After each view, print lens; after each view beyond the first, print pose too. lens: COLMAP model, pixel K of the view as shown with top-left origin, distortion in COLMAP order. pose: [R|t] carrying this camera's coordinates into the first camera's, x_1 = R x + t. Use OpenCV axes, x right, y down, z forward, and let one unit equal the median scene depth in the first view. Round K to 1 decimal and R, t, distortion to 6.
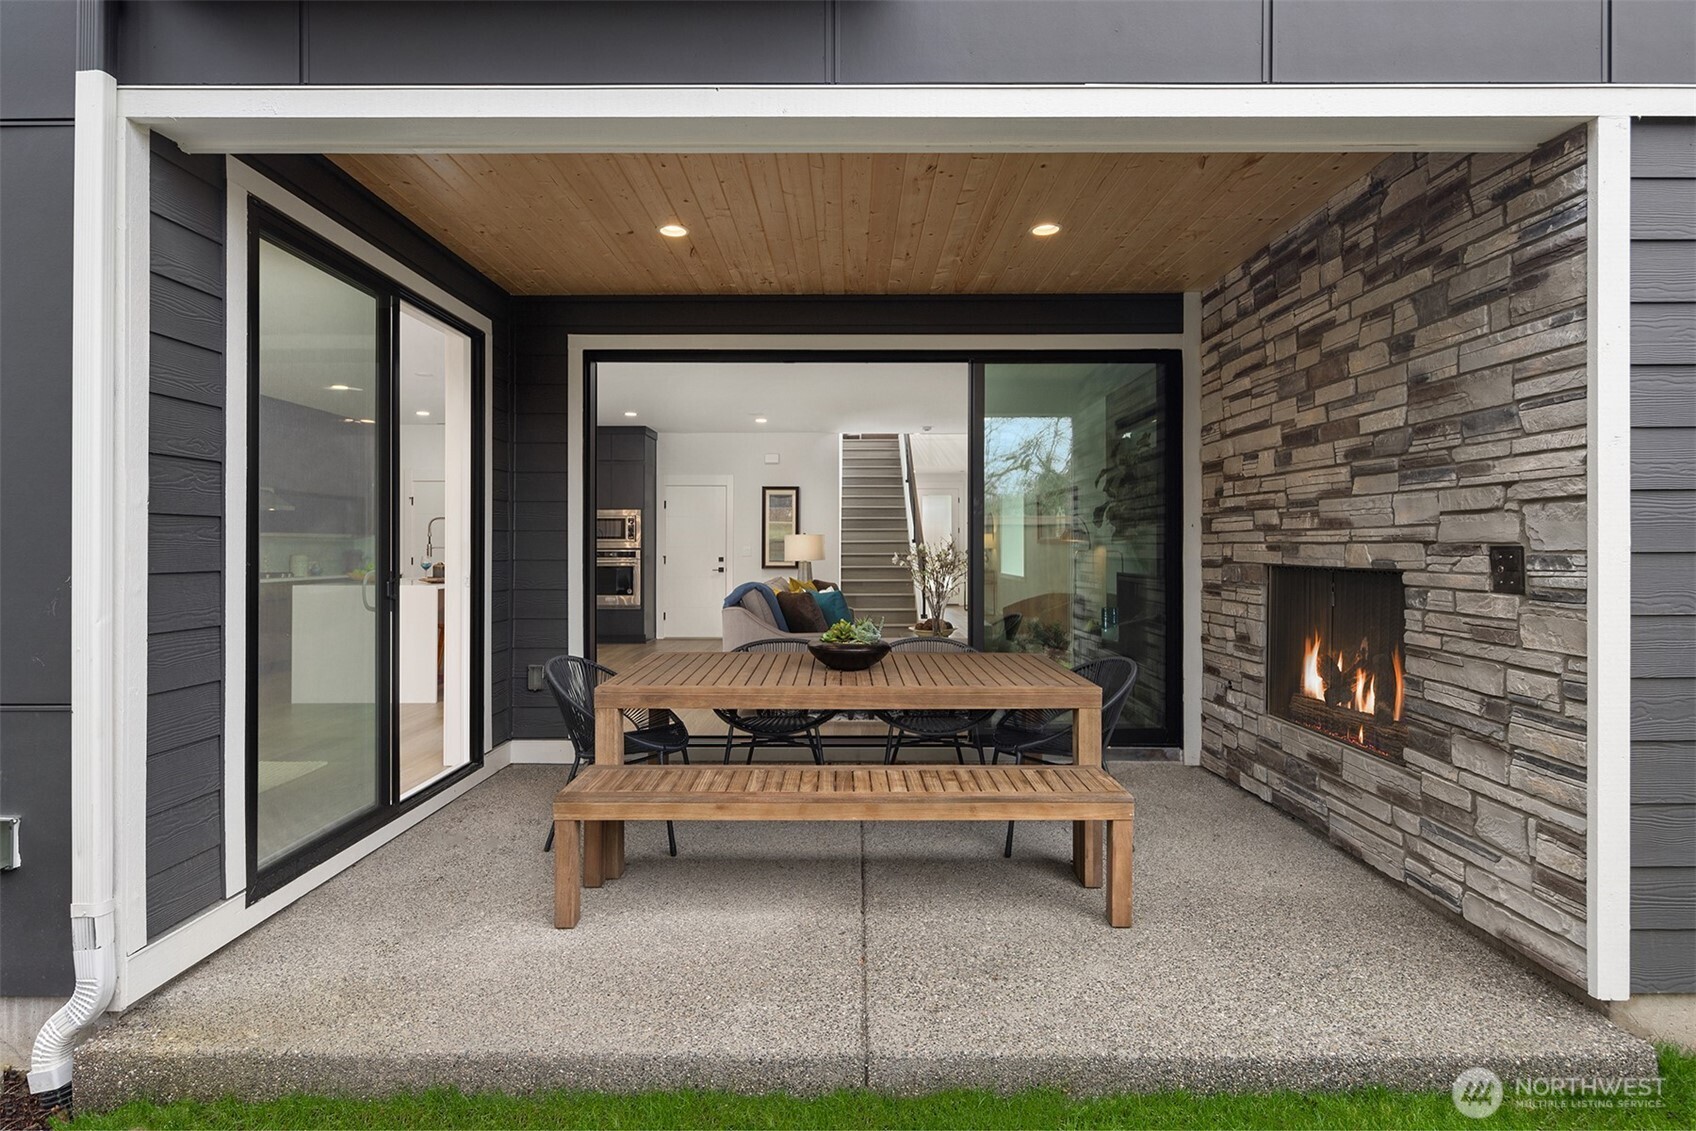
lens RADIAL K [[831.1, 0, 831.8], [0, 831.1, 545.5], [0, 0, 1]] dist [0.003307, 0.000338]
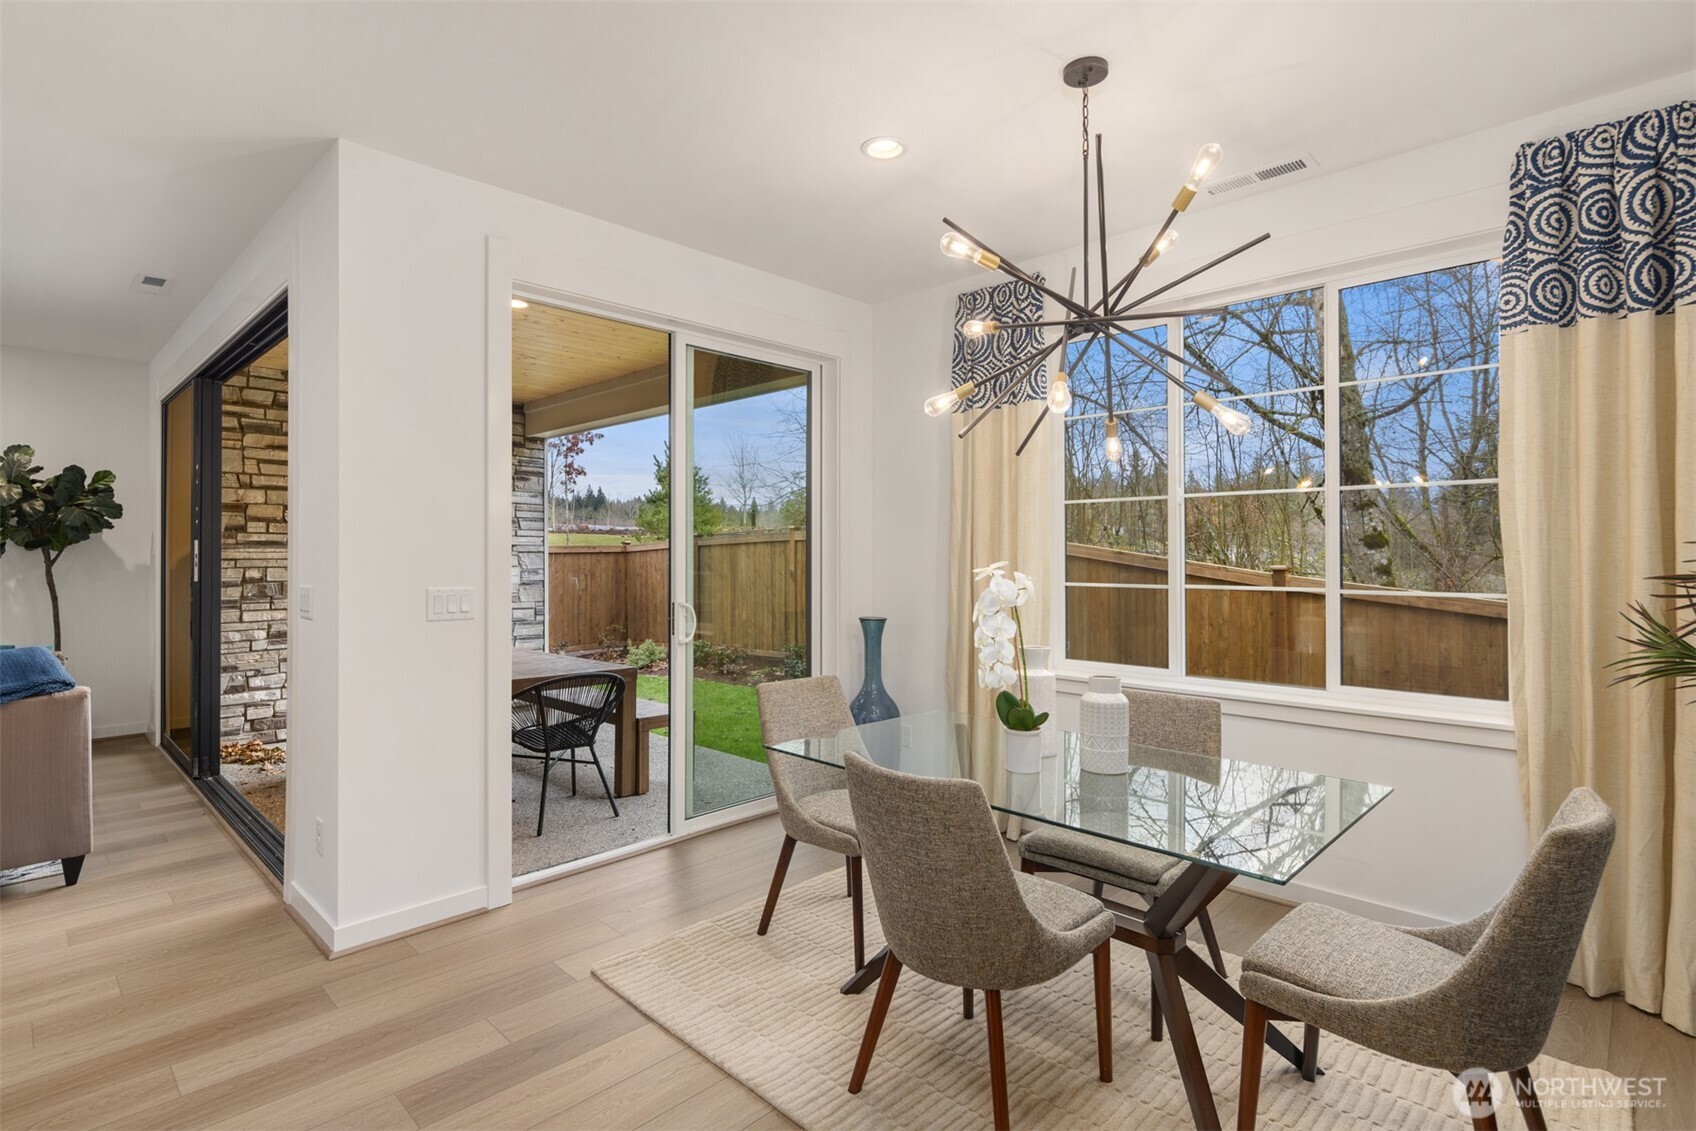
lens RADIAL K [[831.1, 0, 831.8], [0, 831.1, 545.5], [0, 0, 1]] dist [0.003307, 0.000338]
pose [[-0.725437, 0.007153, 0.688251, -1.458084], [-0.002248, 0.999916, -0.012761, -0.030042], [-0.688285, -0.010805, -0.725360, 1.736962]]
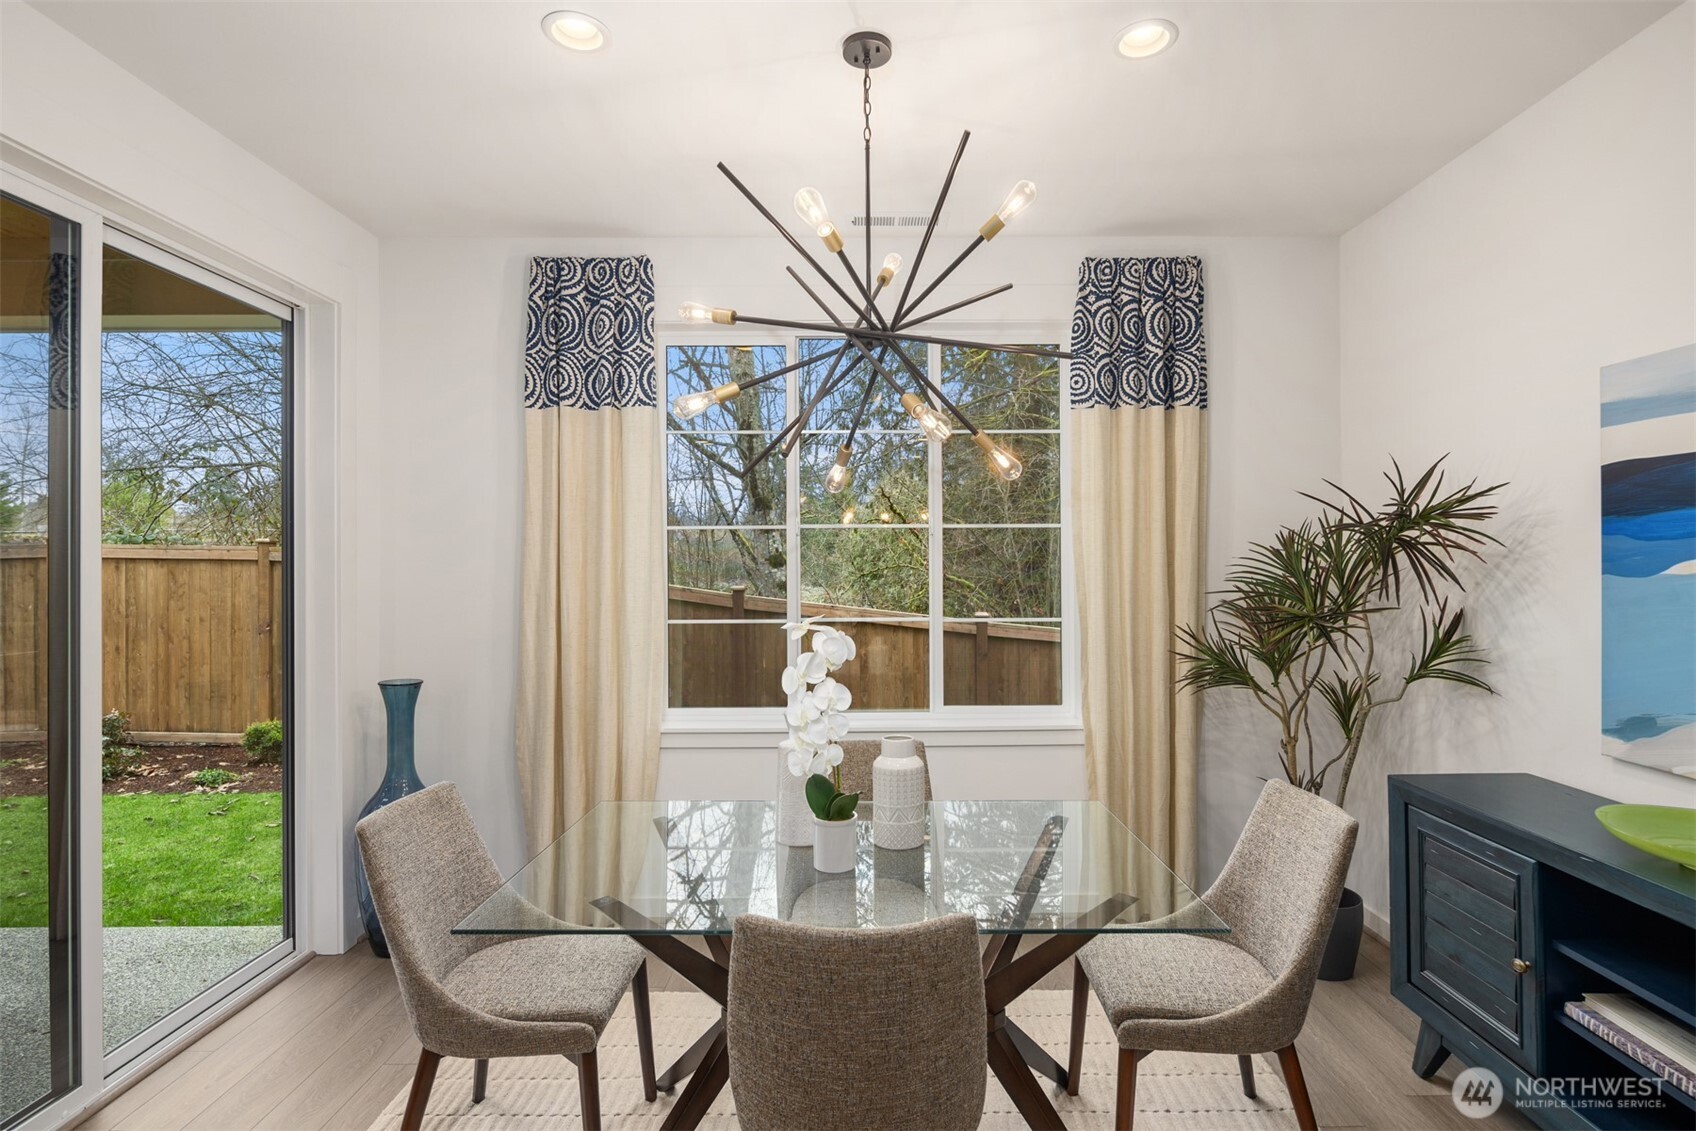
lens RADIAL K [[846.5, 0, 875.7], [0, 846.5, 559.4], [0, 0, 1]] dist [0.025872, -0.026193]
pose [[-0.999534, 0.005156, -0.030070, -1.134107], [0.005470, 0.999931, -0.010377, -0.054503], [0.030014, -0.010537, -0.999494, 1.710398]]
